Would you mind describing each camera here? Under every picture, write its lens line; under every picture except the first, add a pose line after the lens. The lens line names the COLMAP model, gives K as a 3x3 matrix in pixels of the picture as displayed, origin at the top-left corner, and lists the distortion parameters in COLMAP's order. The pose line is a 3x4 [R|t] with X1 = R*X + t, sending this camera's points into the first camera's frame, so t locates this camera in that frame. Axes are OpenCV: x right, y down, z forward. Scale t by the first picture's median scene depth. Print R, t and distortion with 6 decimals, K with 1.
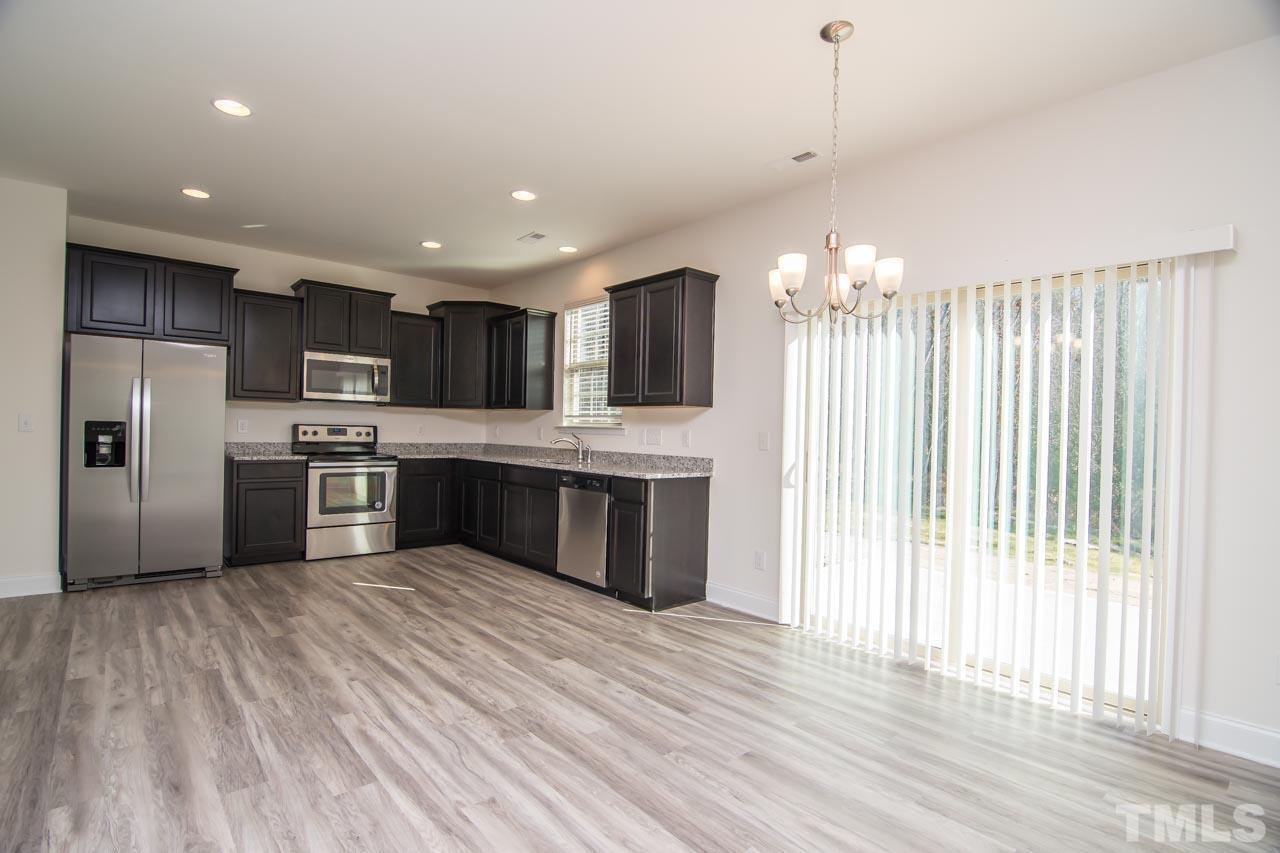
lens RADIAL K [[637.4, 0, 655.9], [0, 637.4, 430.7], [0, 0, 1]] dist [-0.027701, -0.000781]
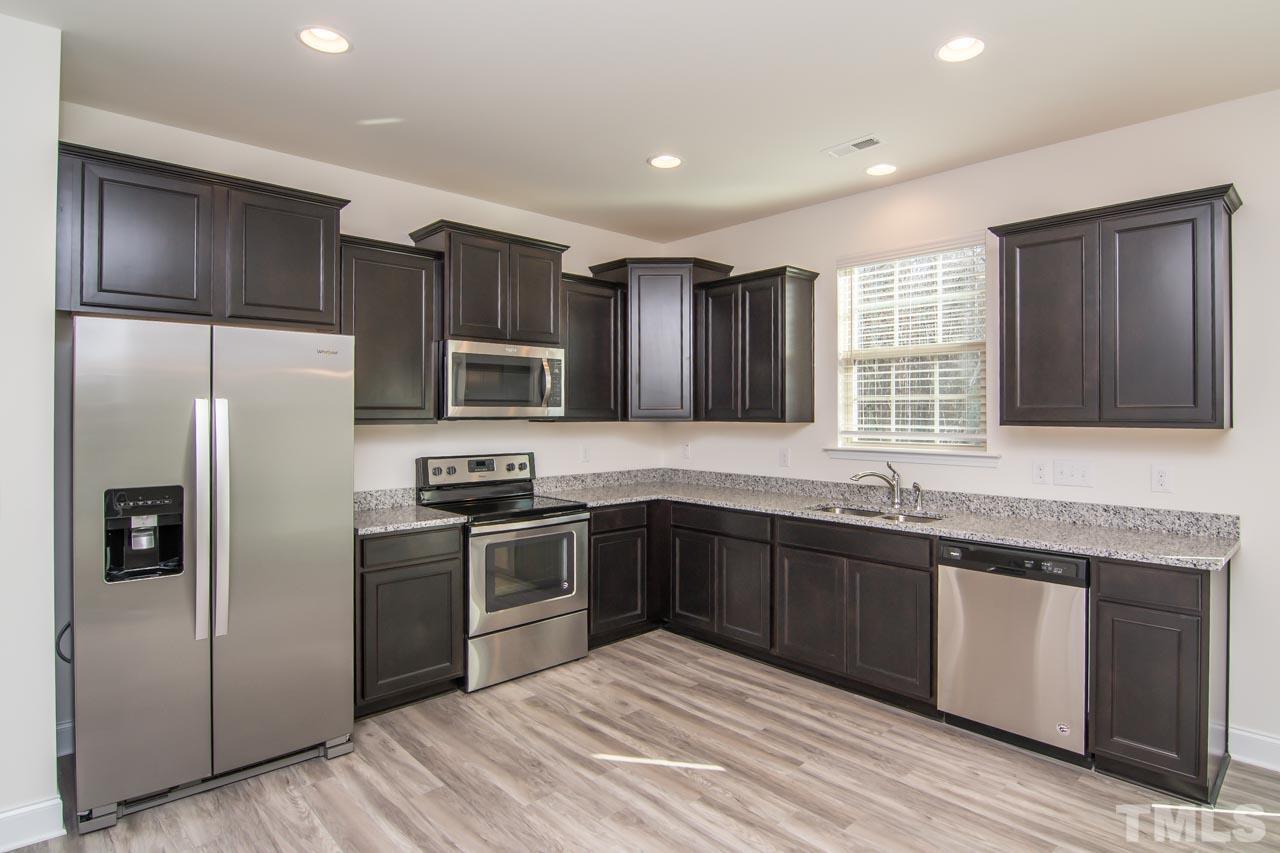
lens RADIAL K [[637.4, 0, 613.6], [0, 637.4, 404.0], [0, 0, 1]] dist [-0.027701, -0.000781]
pose [[0.998999, -0.022357, 0.038747, -0.476027], [0.022450, 0.999746, -0.001960, -0.066863], [-0.038694, 0.002828, 0.999247, 0.435566]]
